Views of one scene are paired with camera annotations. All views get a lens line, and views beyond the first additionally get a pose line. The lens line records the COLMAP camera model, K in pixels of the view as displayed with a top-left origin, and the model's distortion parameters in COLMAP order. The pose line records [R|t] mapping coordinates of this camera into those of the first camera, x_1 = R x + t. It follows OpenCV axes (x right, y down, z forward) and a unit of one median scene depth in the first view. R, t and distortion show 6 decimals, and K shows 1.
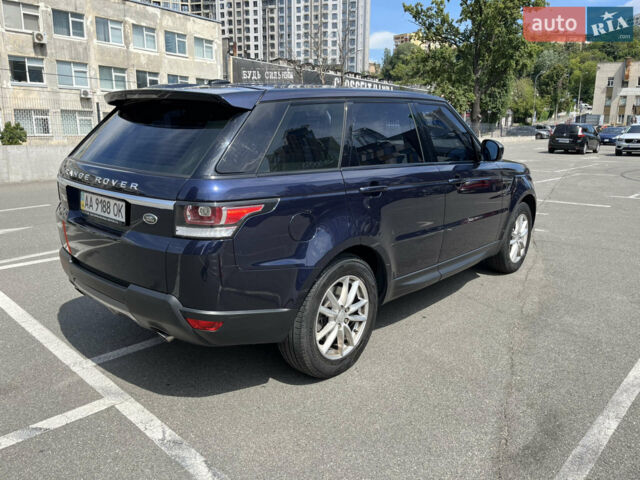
lens RADIAL K [[487.4, 0, 323.8], [0, 487.4, 236.2], [0, 0, 1]] dist [0.084923, -0.121511]
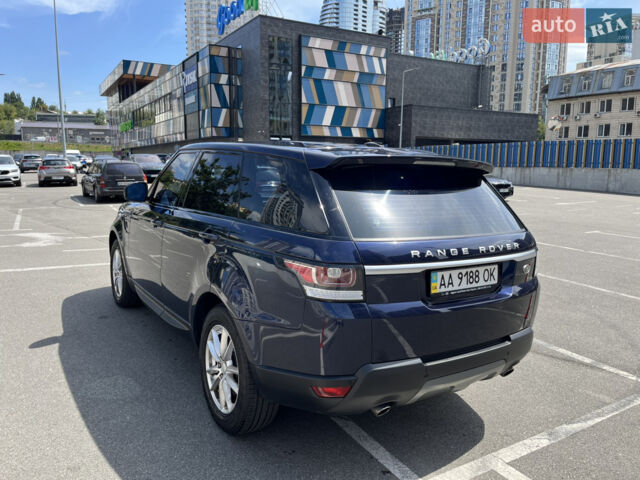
lens RADIAL K [[483.9, 0, 323.9], [0, 483.9, 239.8], [0, 0, 1]] dist [0.080324, -0.111484]
pose [[0.269134, -0.154935, 0.950559, -0.122853], [0.196519, 0.975045, 0.103285, -0.024885], [-0.942840, 0.159005, 0.292865, 0.085037]]
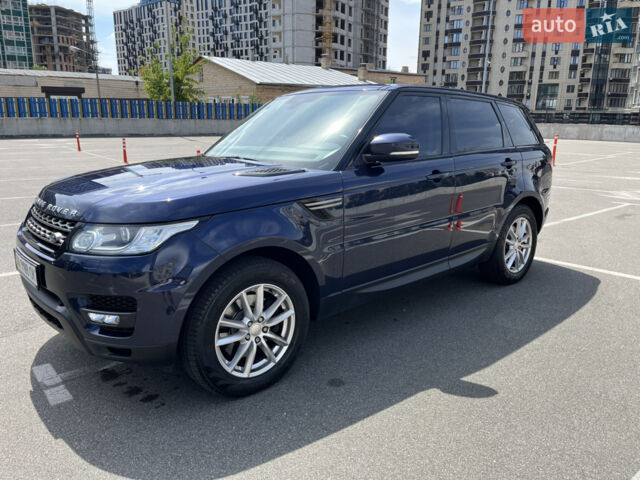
lens RADIAL K [[480.7, 0, 320.0], [0, 480.7, 240.0], [0, 0, 1]] dist [0.092810, -0.127523]
pose [[-0.990802, -0.052529, 0.124710, -0.001253], [0.008962, 0.894087, 0.447803, -0.062127], [-0.135025, 0.444801, -0.885393, 0.272182]]
